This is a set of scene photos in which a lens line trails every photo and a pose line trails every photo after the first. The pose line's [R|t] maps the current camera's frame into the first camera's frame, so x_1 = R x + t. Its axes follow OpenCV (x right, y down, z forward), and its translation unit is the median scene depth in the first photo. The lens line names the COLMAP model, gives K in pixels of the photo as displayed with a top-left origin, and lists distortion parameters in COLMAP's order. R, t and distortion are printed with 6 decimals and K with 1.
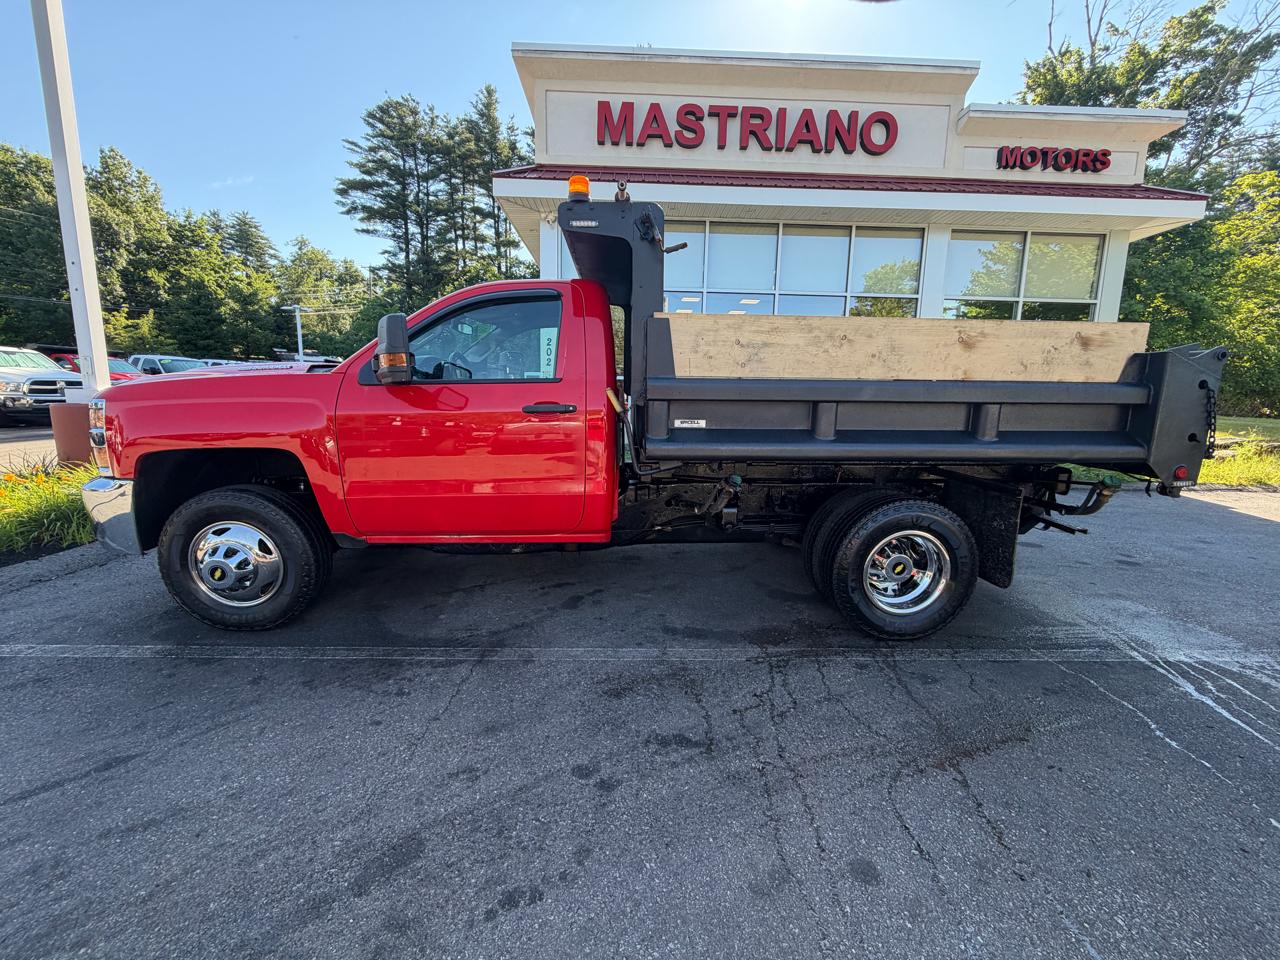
lens RADIAL K [[508.2, 0, 636.4], [0, 508.2, 478.7], [0, 0, 1]] dist [0.000579, 0.000524]
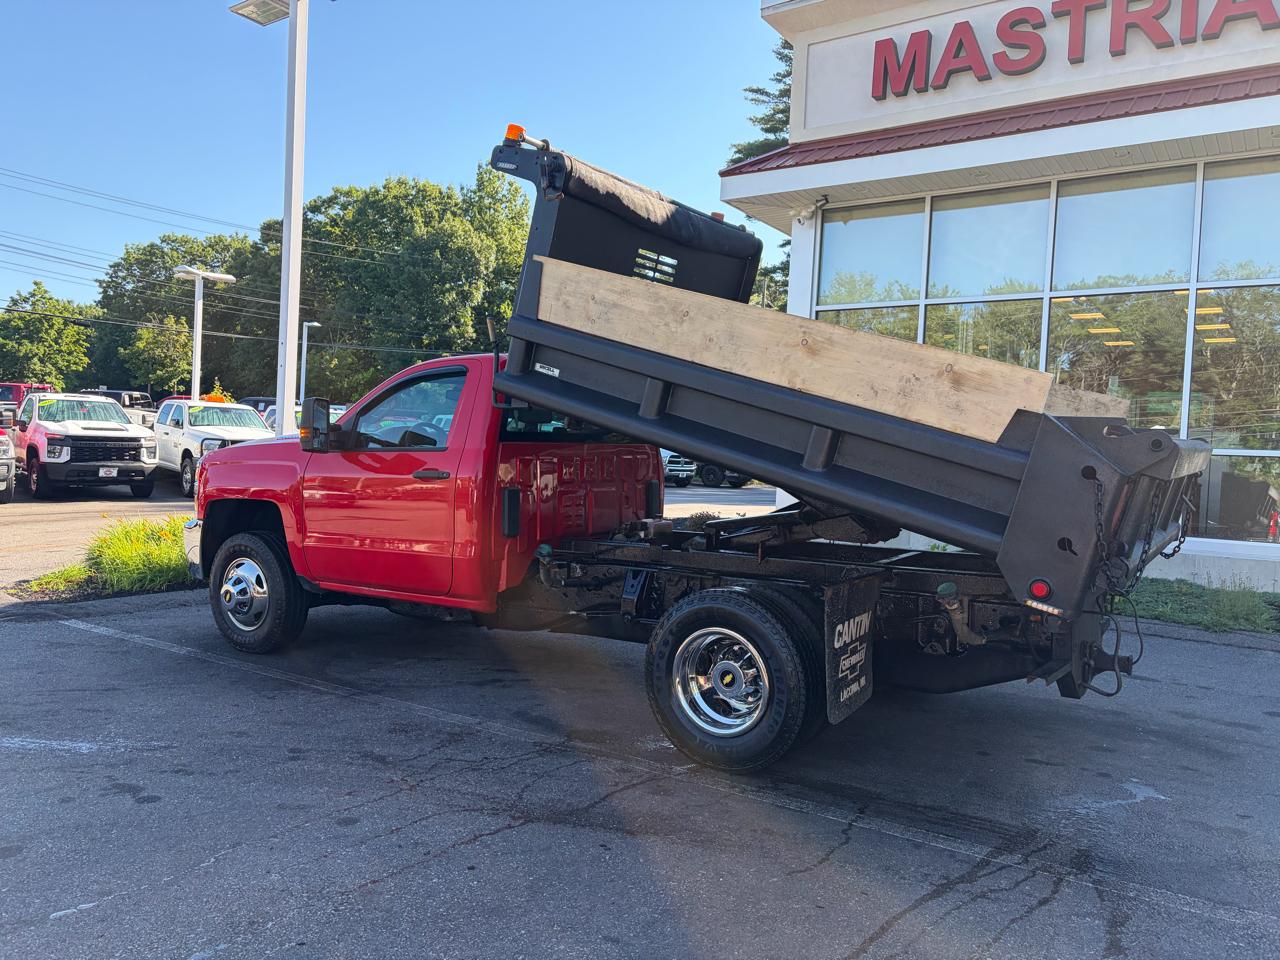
lens RADIAL K [[963.5, 0, 642.4], [0, 963.5, 480.6], [0, 0, 1]] dist [0.052608, -0.049962]
pose [[0.814314, 0.026499, -0.579819, 0.432679], [-0.115022, 0.986513, -0.116454, 0.019901], [0.568913, 0.161523, 0.806380, -0.125252]]
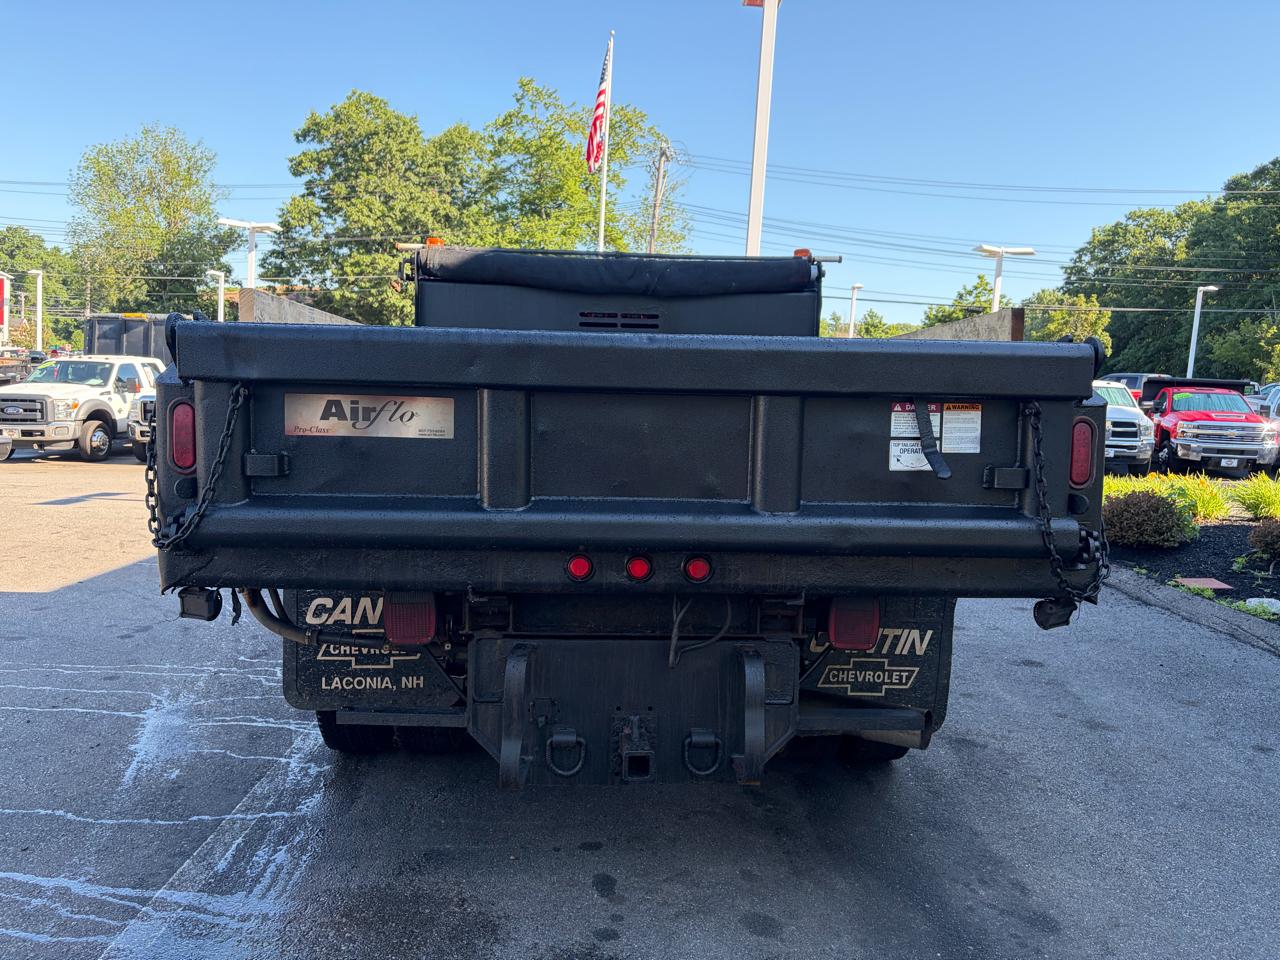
lens RADIAL K [[963.5, 0, 639.9], [0, 963.5, 480.5], [0, 0, 1]] dist [0.052608, -0.049962]
pose [[0.000296, 0.069851, -0.997557, 0.636671], [-0.209128, 0.975504, 0.068245, -0.079952], [0.977888, 0.208597, 0.014897, 0.442696]]
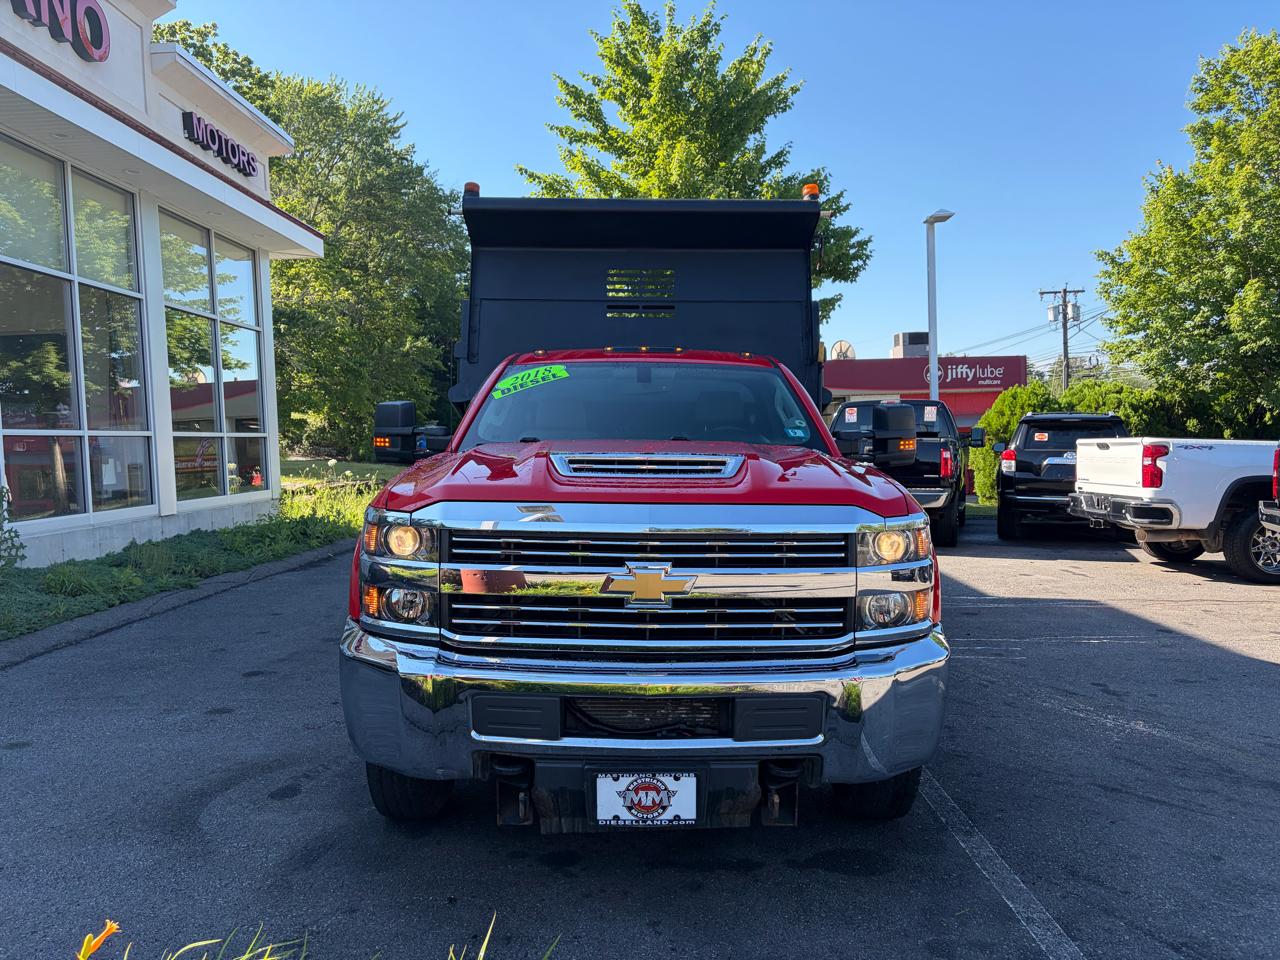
lens RADIAL K [[963.5, 0, 640.4], [0, 963.5, 486.5], [0, 0, 1]] dist [0.052608, -0.049962]
pose [[0.035060, -0.074752, 0.996586, -0.706714], [0.179433, 0.981465, 0.067306, -0.103242], [-0.983145, 0.176460, 0.047823, 0.397711]]
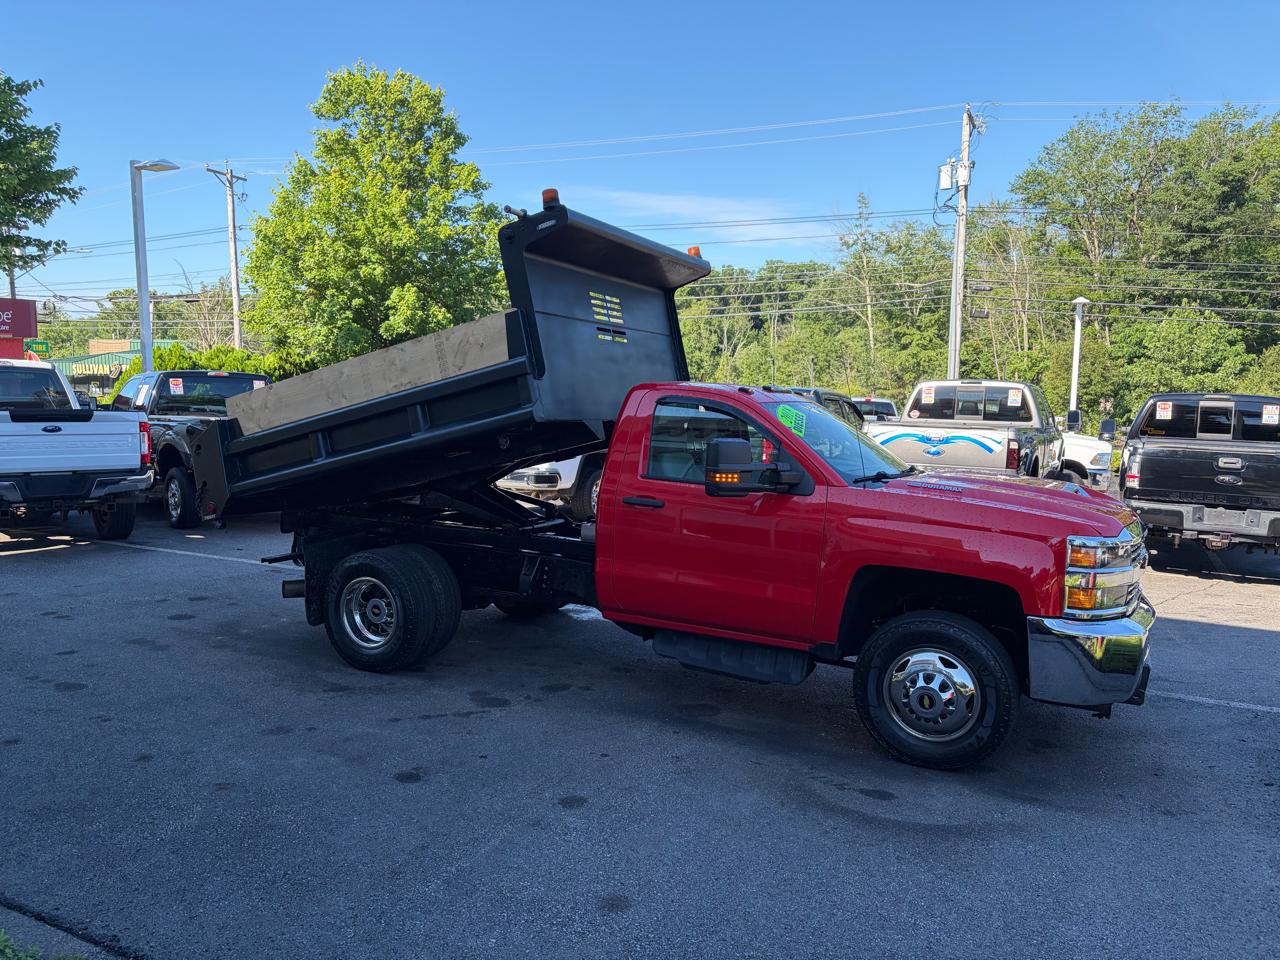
lens RADIAL K [[963.5, 0, 641.3], [0, 963.5, 486.0], [0, 0, 1]] dist [0.052608, -0.049962]
pose [[-0.875780, -0.091863, 0.473889, -0.375266], [0.038849, 0.965127, 0.258883, -0.270026], [-0.481145, 0.245135, -0.841670, 1.100565]]
